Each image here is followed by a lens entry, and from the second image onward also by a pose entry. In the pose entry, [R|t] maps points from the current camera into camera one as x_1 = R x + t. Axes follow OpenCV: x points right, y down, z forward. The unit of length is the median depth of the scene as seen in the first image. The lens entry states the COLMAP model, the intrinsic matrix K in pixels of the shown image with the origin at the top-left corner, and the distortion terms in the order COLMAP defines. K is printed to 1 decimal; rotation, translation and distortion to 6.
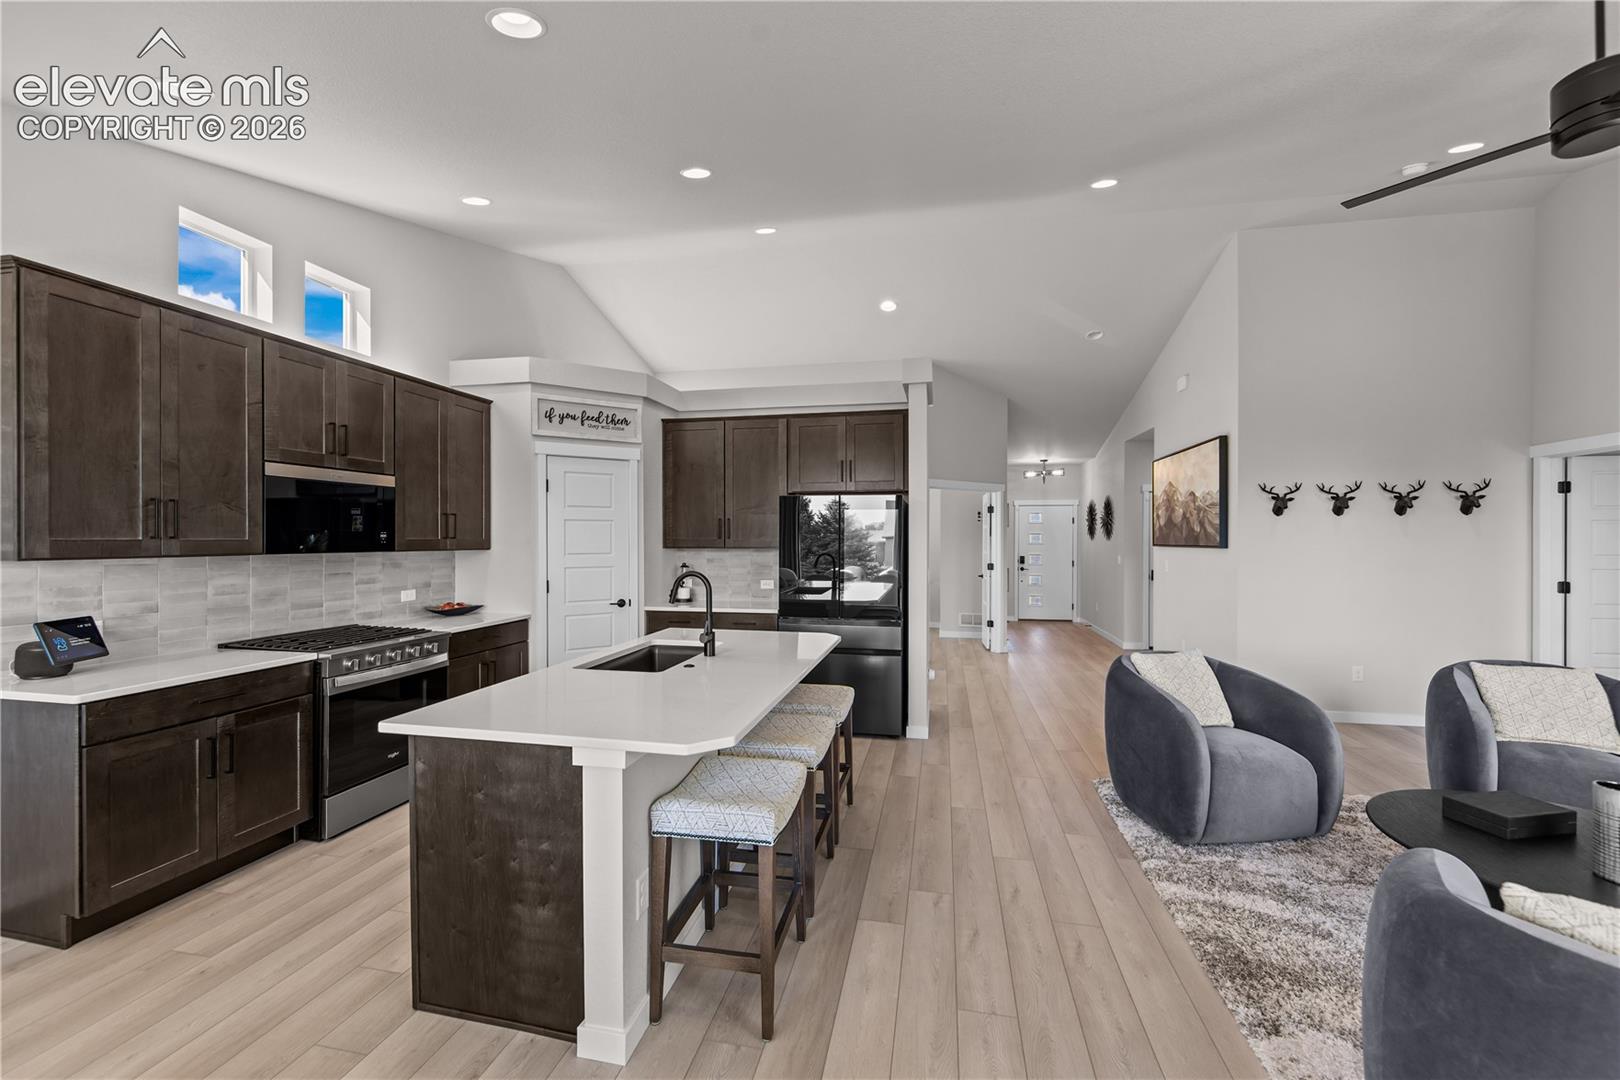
lens RADIAL K [[636.8, 0, 810.1], [0, 636.8, 541.8], [0, 0, 1]] dist [-0.003718, 0.000132]
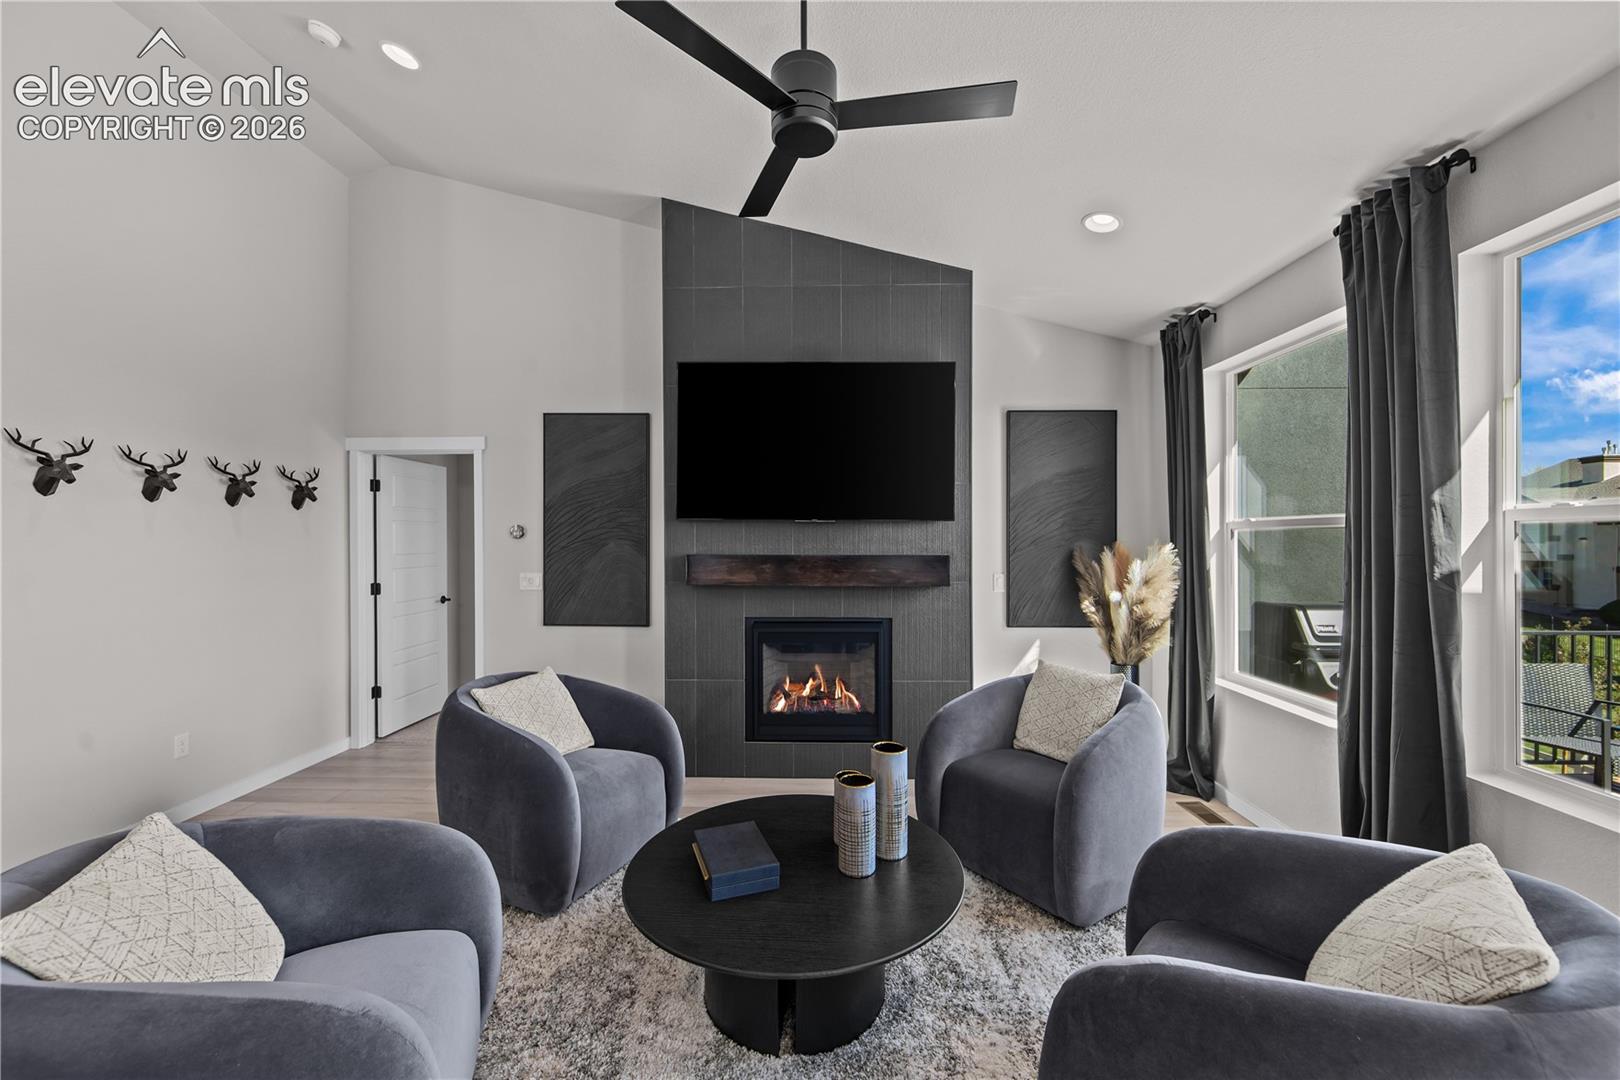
lens RADIAL K [[636.8, 0, 813.3], [0, 636.8, 538.4], [0, 0, 1]] dist [-0.003718, 0.000132]
pose [[-0.179297, 0.000766, 0.983795, 0.116469], [0.004431, 0.999990, 0.000029, -0.002242], [-0.983785, 0.004365, -0.179298, 0.525408]]
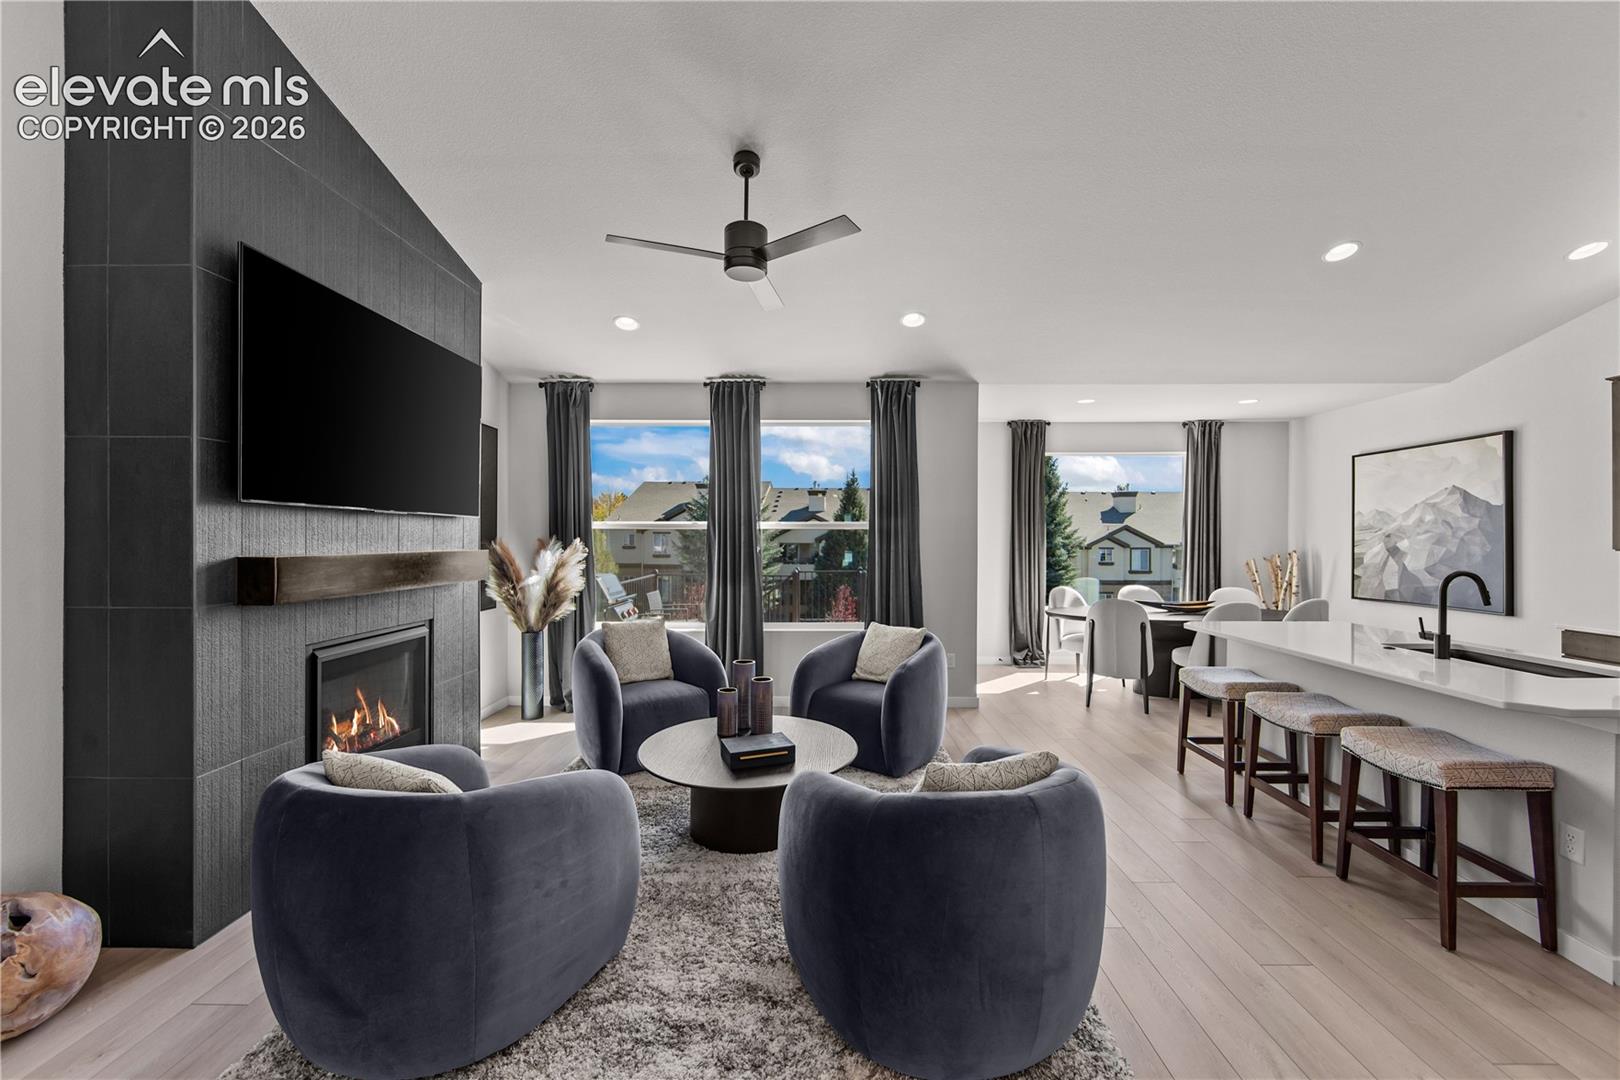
lens RADIAL K [[636.8, 0, 814.3], [0, 636.8, 537.3], [0, 0, 1]] dist [-0.003718, 0.000132]
pose [[-0.980941, -0.002729, -0.194287, 0.621581], [-0.003871, 0.999977, 0.005498, -0.003984], [0.194268, 0.006145, -0.980929, 1.141981]]
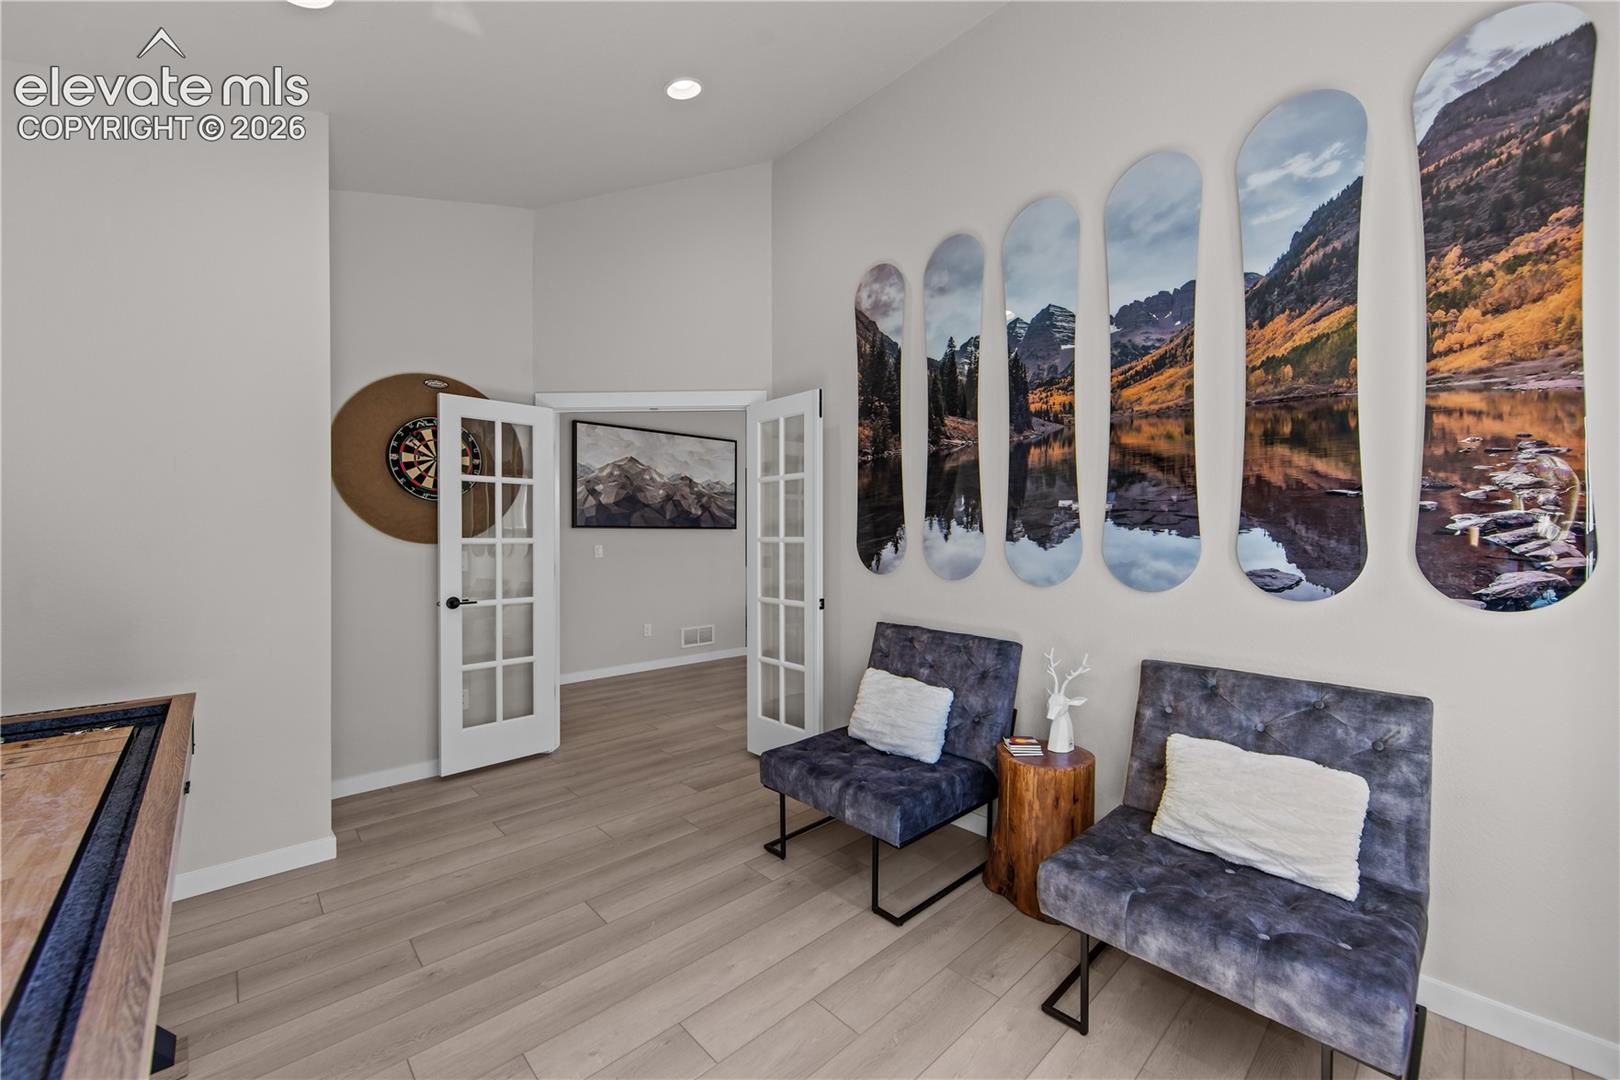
lens RADIAL K [[636.8, 0, 806.4], [0, 636.8, 536.3], [0, 0, 1]] dist [-0.003718, 0.000132]
pose [[-0.816952, -0.002050, 0.576701, -0.241551], [0.001638, 0.999981, 0.005874, 0.020572], [-0.576703, 0.005743, -0.816934, 2.317588]]
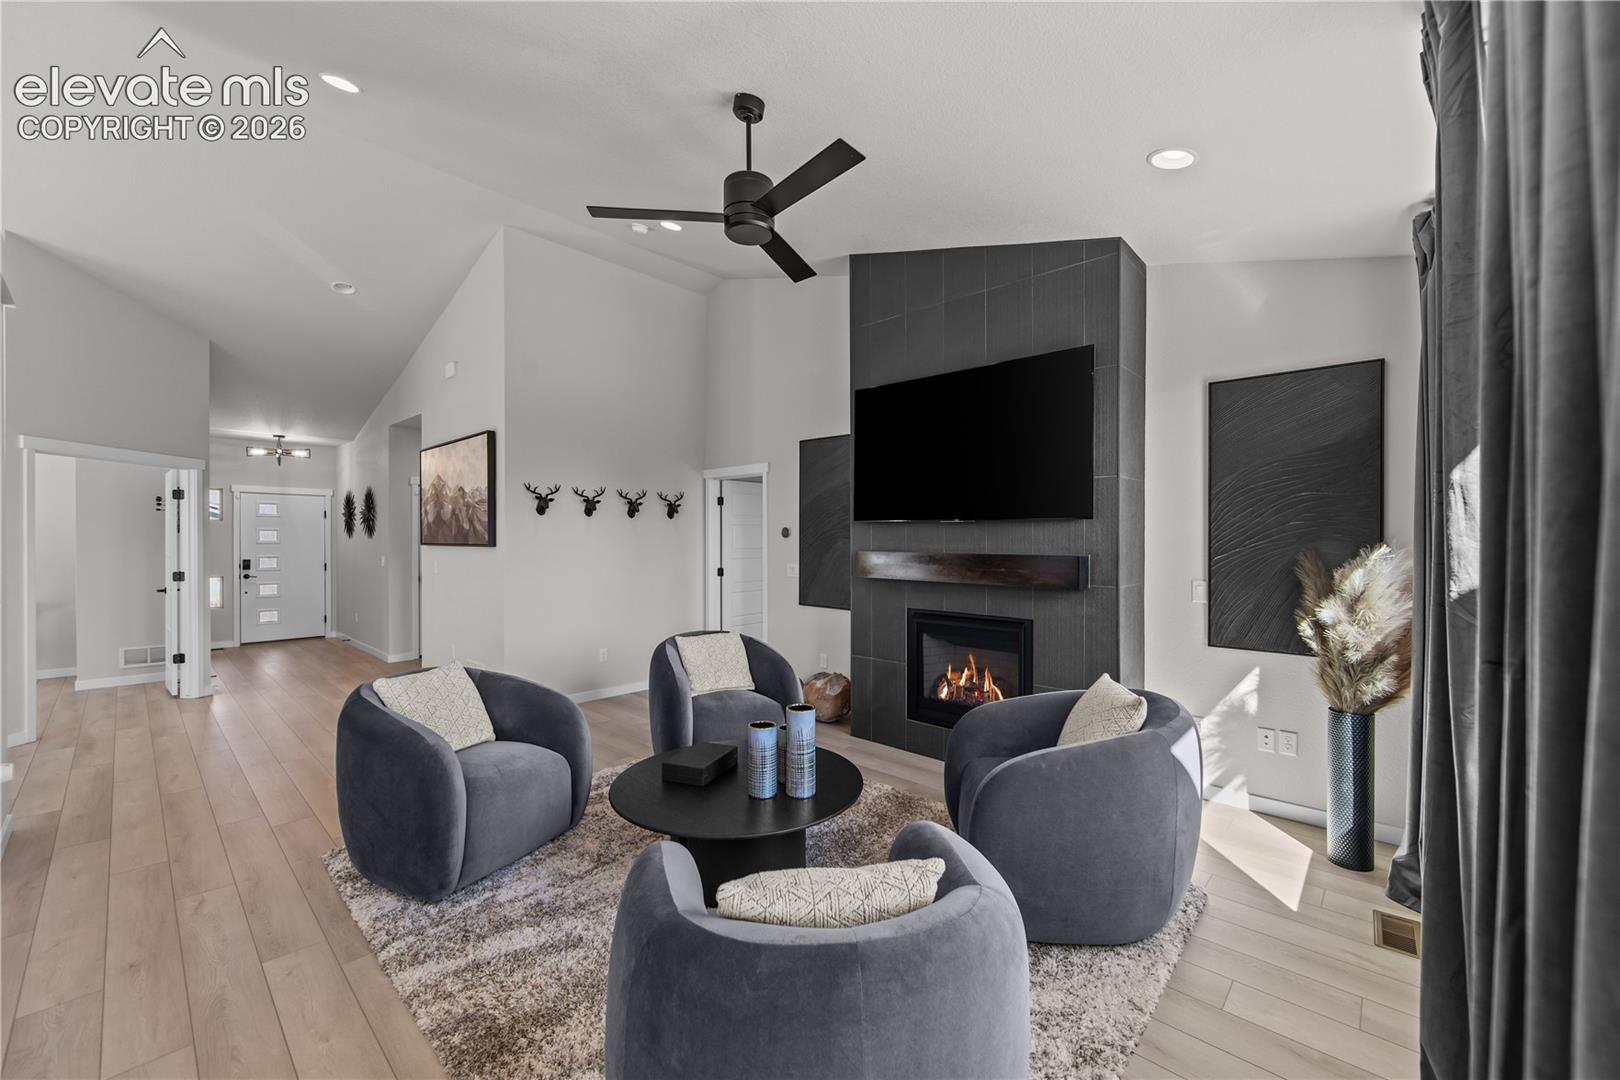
lens RADIAL K [[636.8, 0, 818.9], [0, 636.8, 544.4], [0, 0, 1]] dist [-0.003718, 0.000132]
pose [[0.508722, -0.006922, 0.860903, 0.080112], [0.001489, 0.999973, 0.007160, 0.000432], [-0.860929, -0.002361, 0.508719, 0.088993]]
